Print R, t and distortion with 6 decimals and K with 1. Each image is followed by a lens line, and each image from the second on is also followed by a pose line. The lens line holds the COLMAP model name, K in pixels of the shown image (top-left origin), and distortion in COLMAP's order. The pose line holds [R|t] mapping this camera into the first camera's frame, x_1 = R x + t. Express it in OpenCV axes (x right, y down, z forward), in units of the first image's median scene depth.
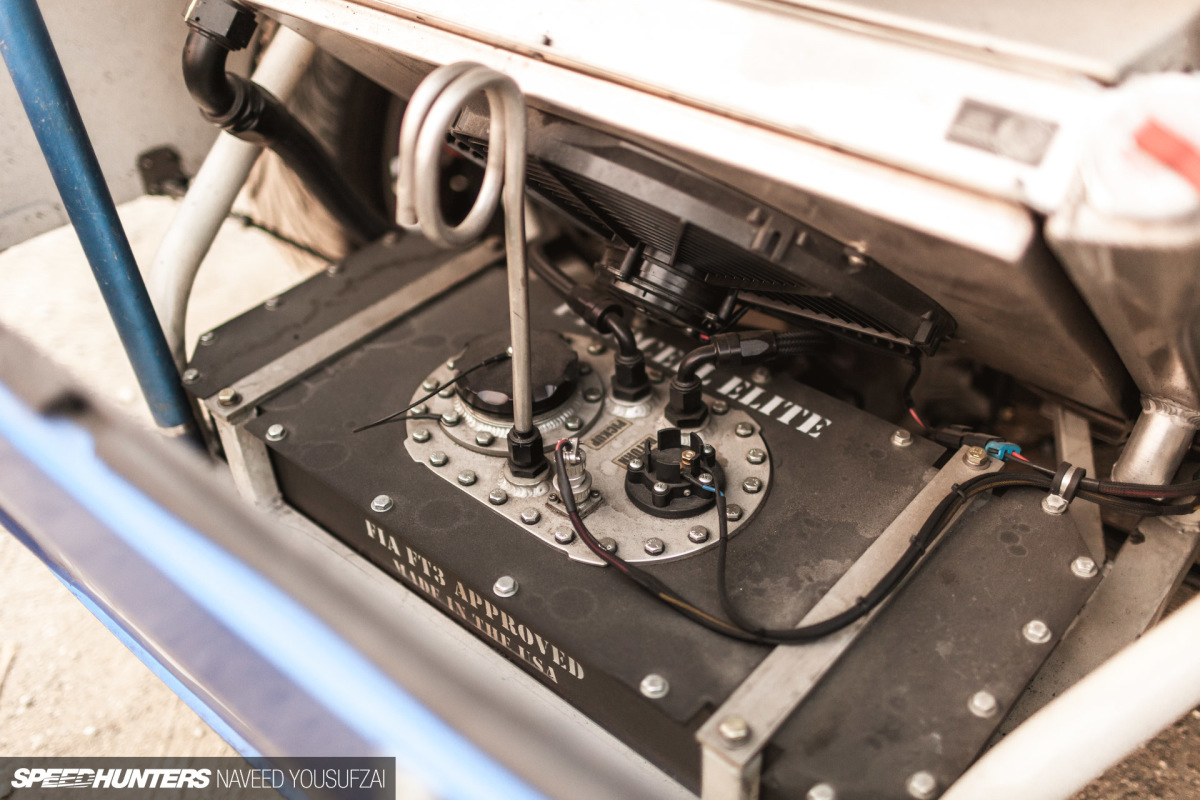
lens RADIAL K [[1155.1, 0, 600.0], [0, 1155.1, 400.0], [0, 0, 1]] dist [0.025166, 0.008782]
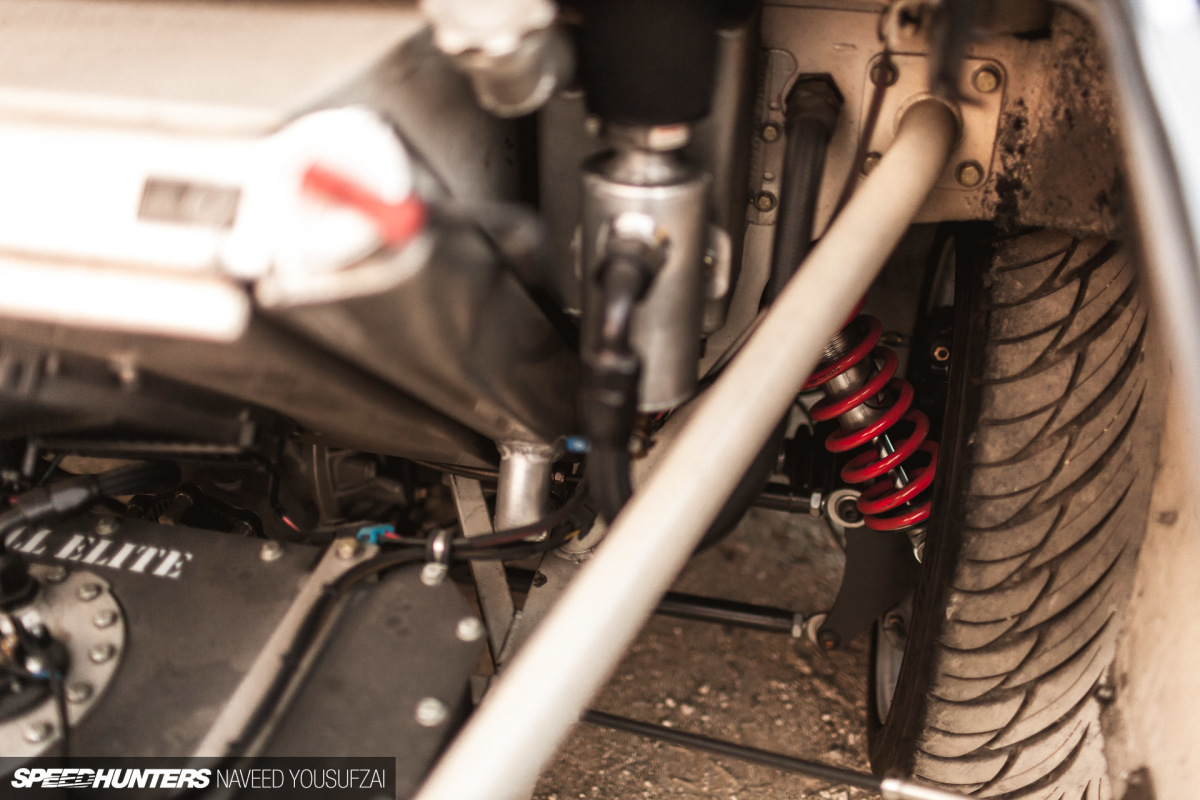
lens RADIAL K [[1155.1, 0, 600.0], [0, 1155.1, 400.0], [0, 0, 1]] dist [0.025166, 0.008782]
pose [[0.890104, -0.228464, 0.394360, 0.157306], [0.268021, 0.962242, -0.047492, 0.031450], [-0.368620, 0.147970, 0.917728, 0.039159]]
